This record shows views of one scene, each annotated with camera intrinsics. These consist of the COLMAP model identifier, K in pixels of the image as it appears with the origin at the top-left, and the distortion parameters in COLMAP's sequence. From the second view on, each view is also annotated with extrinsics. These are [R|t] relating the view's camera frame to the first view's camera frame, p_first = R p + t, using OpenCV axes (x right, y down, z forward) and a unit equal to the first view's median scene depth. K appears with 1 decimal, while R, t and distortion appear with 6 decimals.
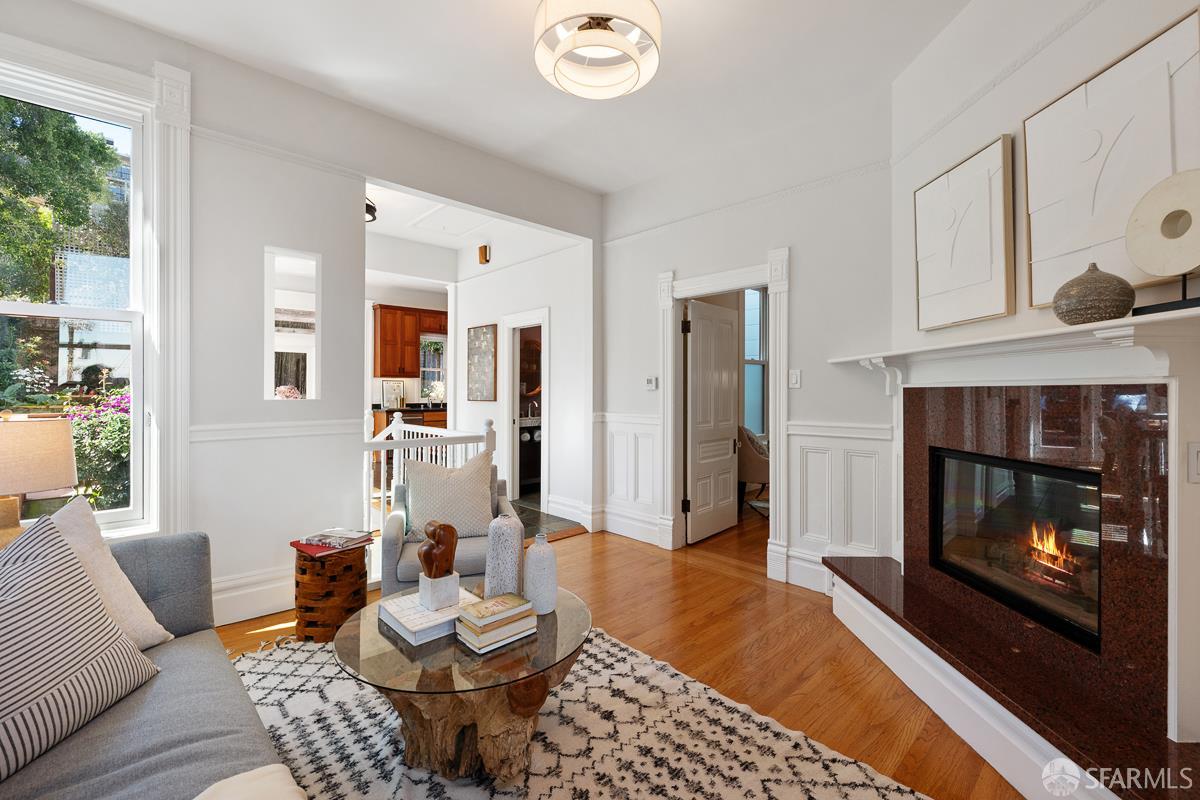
lens RADIAL K [[510.4, 0, 600.7], [0, 510.4, 397.9], [0, 0, 1]] dist [-0.000289, 0.000019]
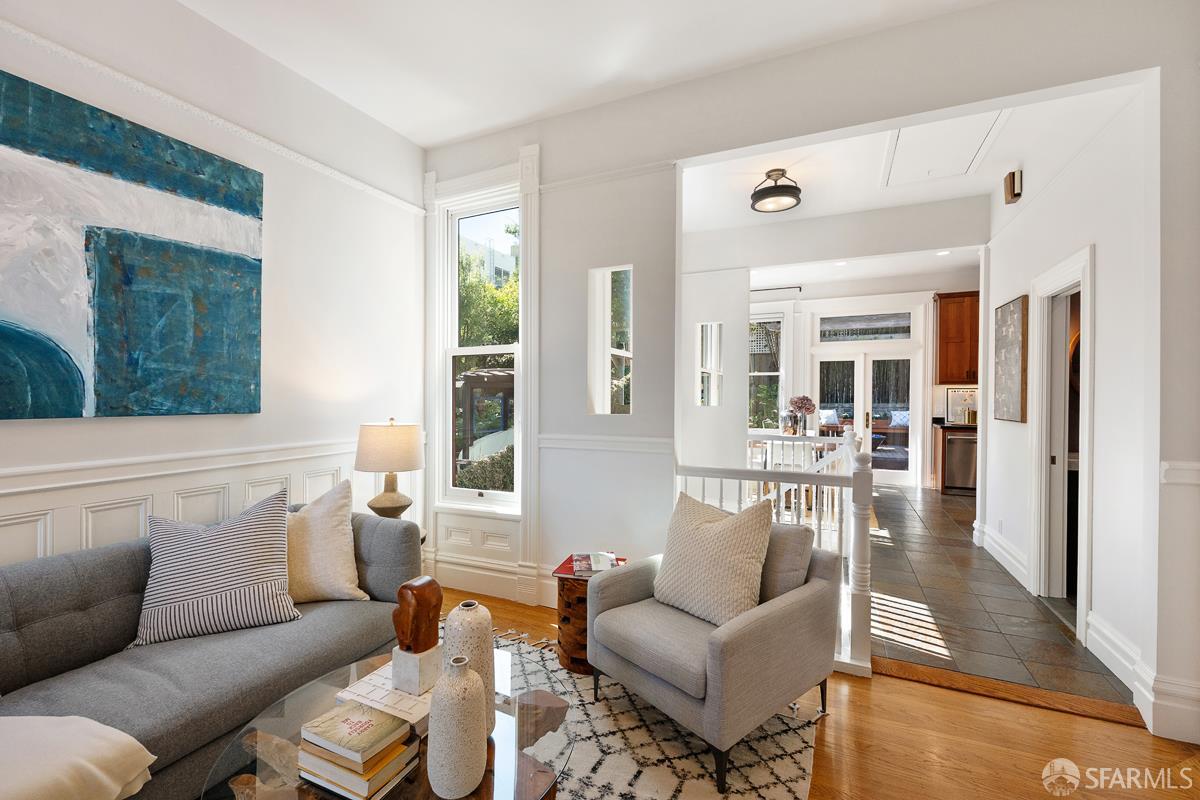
lens RADIAL K [[506.7, 0, 600.0], [0, 506.7, 400.0], [0, 0, 1]] dist [-0.002228, 0.000209]
pose [[0.368893, 0.006519, -0.929449, 0.230394], [-0.014856, 0.999889, 0.001117, -0.018437], [0.929353, 0.013396, 0.368949, 0.432409]]
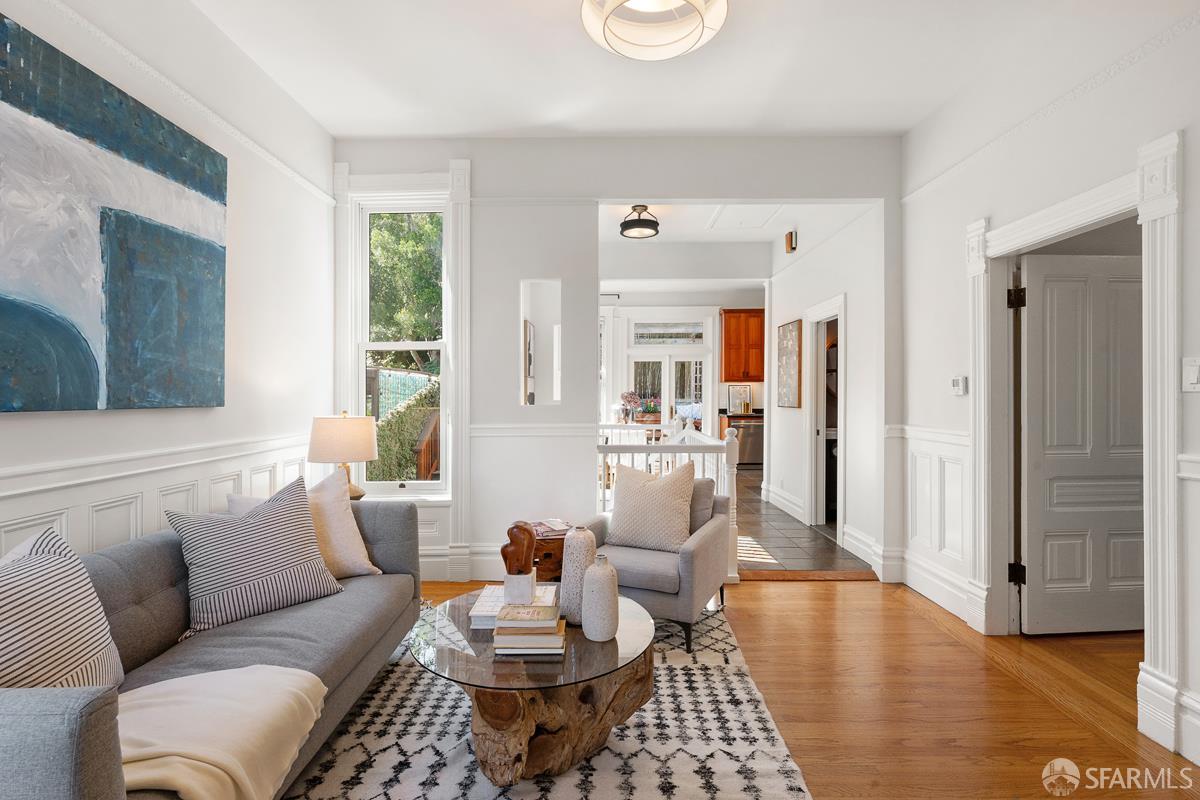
lens RADIAL K [[542.1, 0, 600.0], [0, 542.1, 400.0], [0, 0, 1]] dist [0.000937, -0.000379]
pose [[0.722013, 0.003313, -0.691872, 0.261001], [-0.005761, 0.999983, -0.001223, -0.005458], [0.691856, 0.004869, 0.722019, 0.133607]]
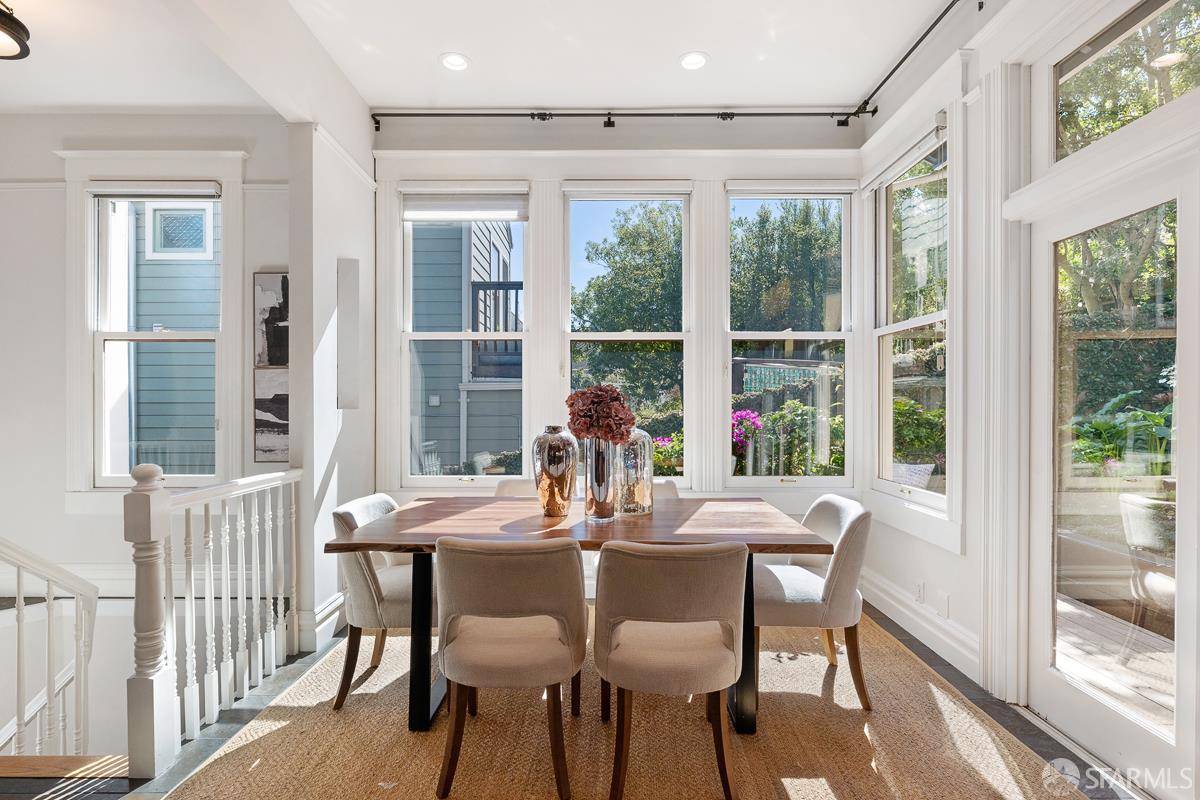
lens RADIAL K [[578.4, 0, 597.5], [0, 578.4, 409.3], [0, 0, 1]] dist [-0.001314, -0.000401]
pose [[-0.690964, 0.004105, -0.722877, -0.541836], [-0.009774, 0.999839, 0.015020, -0.025397], [0.722823, 0.017444, -0.690813, 1.940304]]
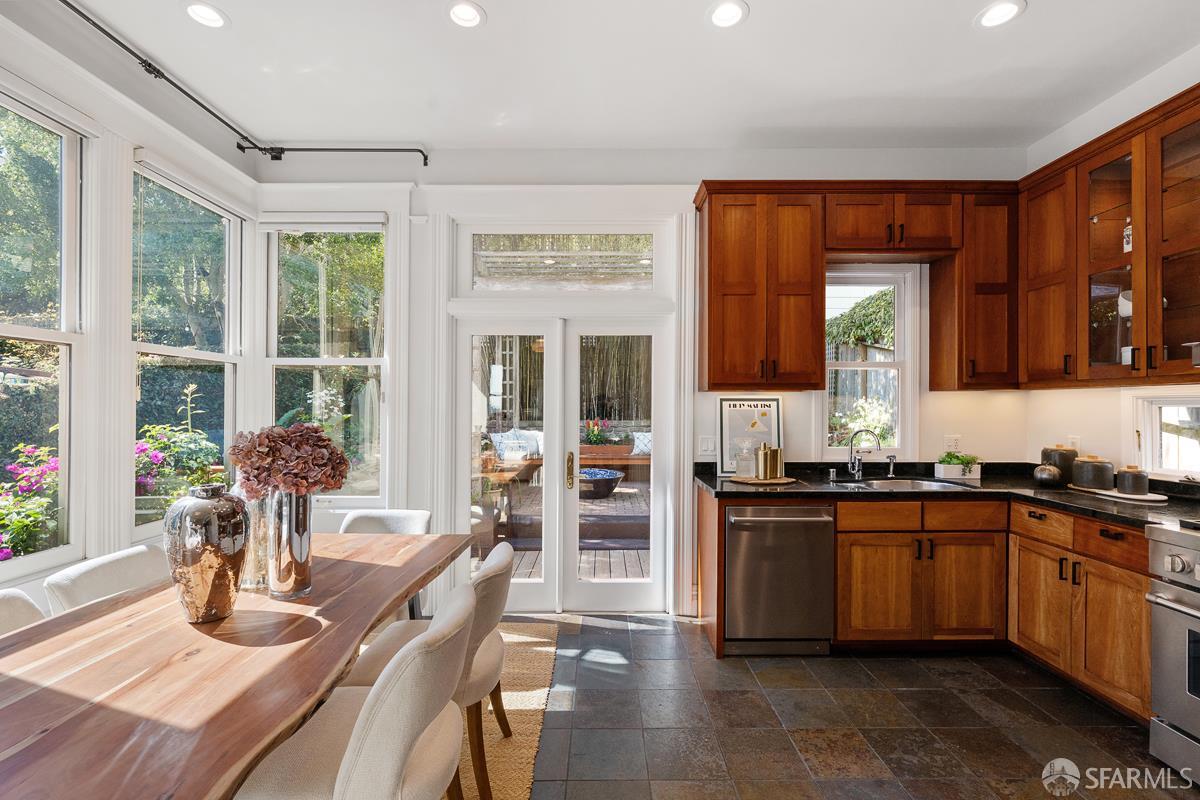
lens RADIAL K [[516.7, 0, 602.8], [0, 516.7, 416.5], [0, 0, 1]] dist [-0.002419, -0.000213]
pose [[0.729222, 0.009373, -0.684213, -0.498104], [-0.006653, 0.999956, 0.006608, -0.050105], [0.684244, -0.000267, 0.729253, 1.423353]]
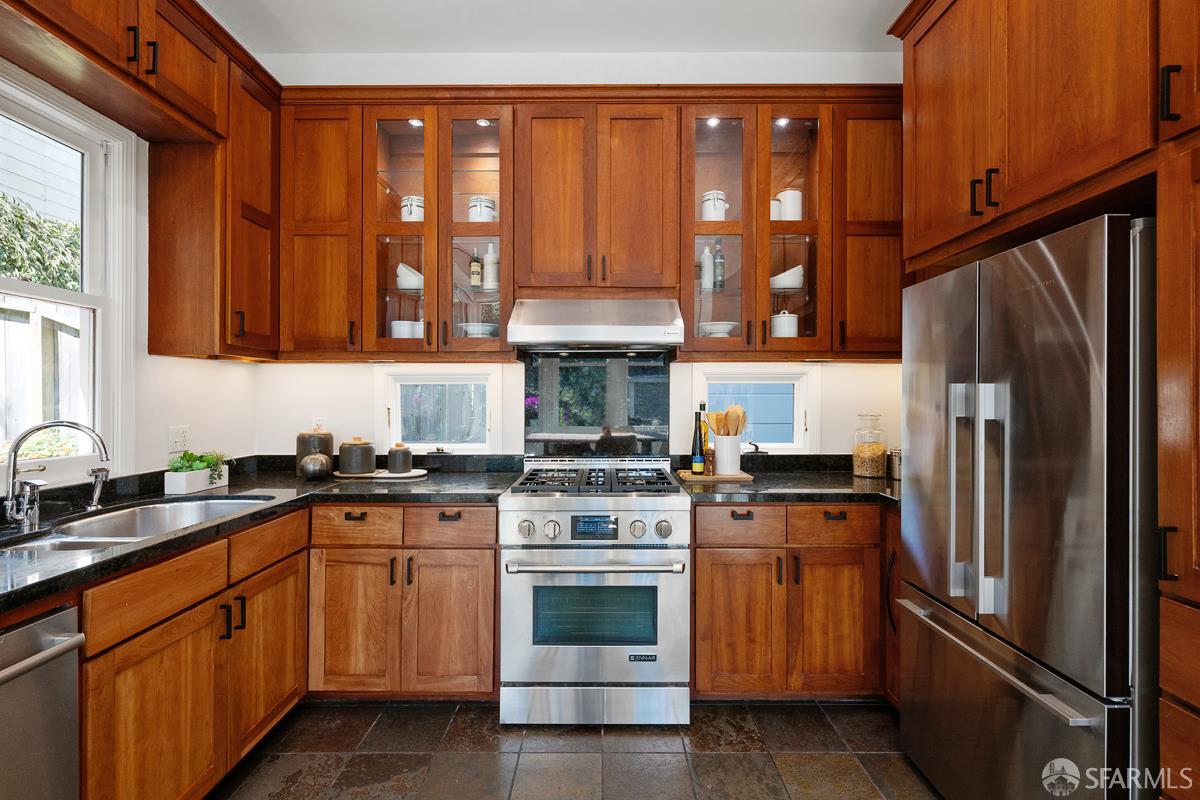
lens RADIAL K [[530.9, 0, 600.0], [0, 530.9, 400.0], [0, 0, 1]] dist [-0.001547, -0.000259]
pose [[0.692021, -0.008829, 0.721823, -0.741807], [0.015043, 0.999884, -0.002191, -0.037502], [-0.721721, 0.012375, 0.692074, 1.704970]]
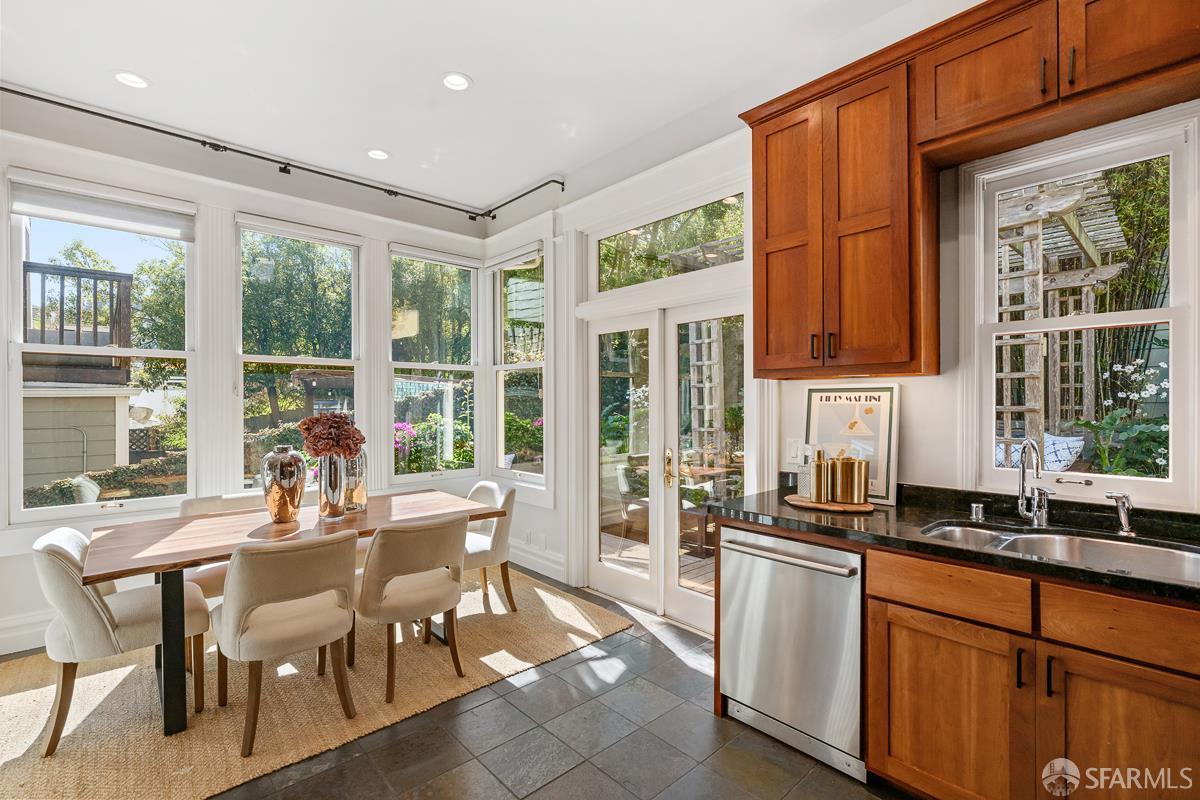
lens RADIAL K [[542.7, 0, 602.9], [0, 542.7, 407.7], [0, 0, 1]] dist [0.000858, 0.000156]
pose [[-0.013734, 0.007634, -0.999877, -0.285307], [-0.010007, 0.999920, 0.007772, -0.054829], [0.999856, 0.010112, -0.013657, 1.896841]]
